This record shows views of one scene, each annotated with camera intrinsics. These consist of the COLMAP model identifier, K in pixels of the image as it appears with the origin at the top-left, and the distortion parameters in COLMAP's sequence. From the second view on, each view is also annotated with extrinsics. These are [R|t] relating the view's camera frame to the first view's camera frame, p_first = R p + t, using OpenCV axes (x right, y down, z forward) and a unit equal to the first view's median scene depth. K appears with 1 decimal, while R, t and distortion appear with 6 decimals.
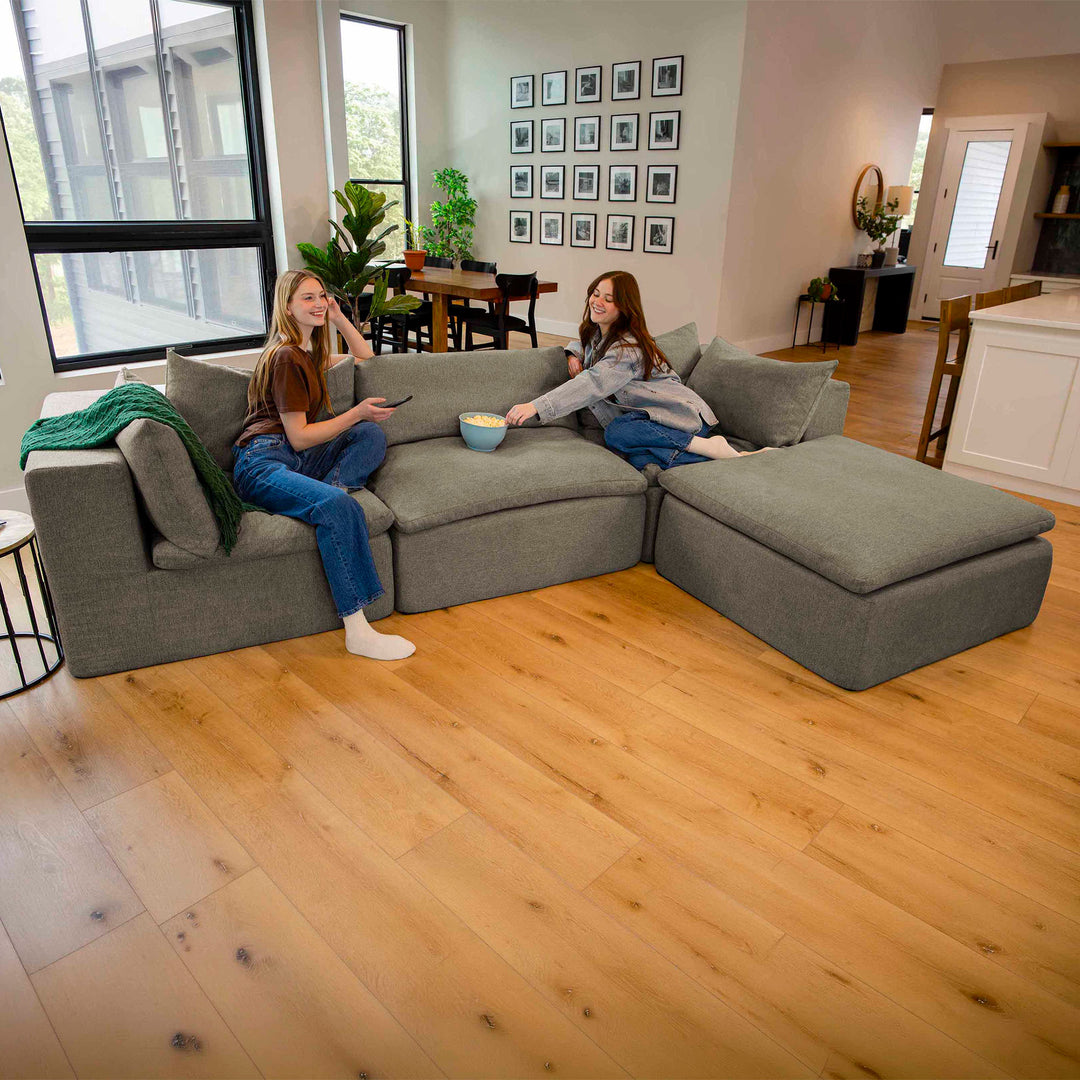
lens RADIAL K [[832.3, 0, 563.2], [0, 832.3, 521.9], [0, 0, 1]] dist [-0.090255, 0.052036]
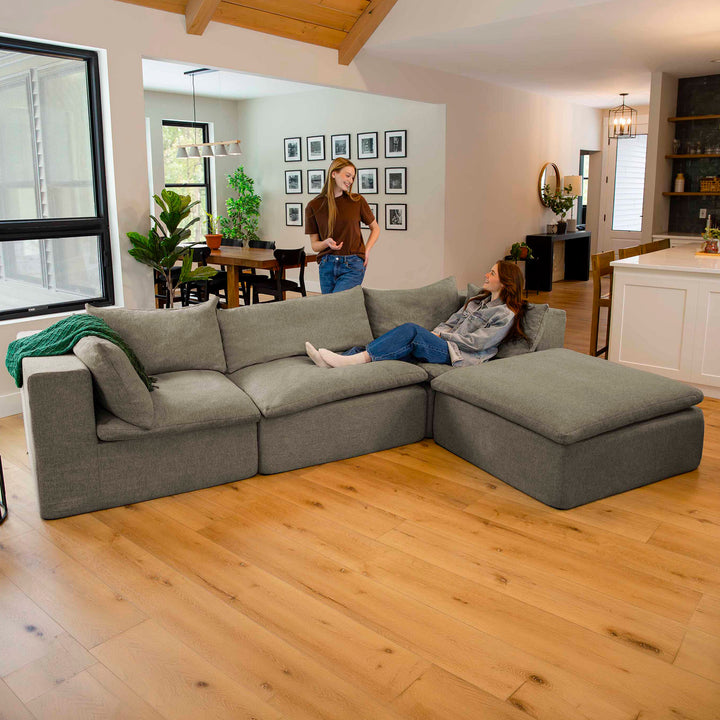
lens RADIAL K [[679.5, 0, 379.7], [0, 679.5, 324.2], [0, 0, 1]] dist [-0.071110, 0.019827]
pose [[0.997393, -0.041350, 0.059145, 0.036245], [0.051210, 0.982994, -0.176354, 0.043987], [-0.050847, 0.178923, 0.982548, -0.139593]]
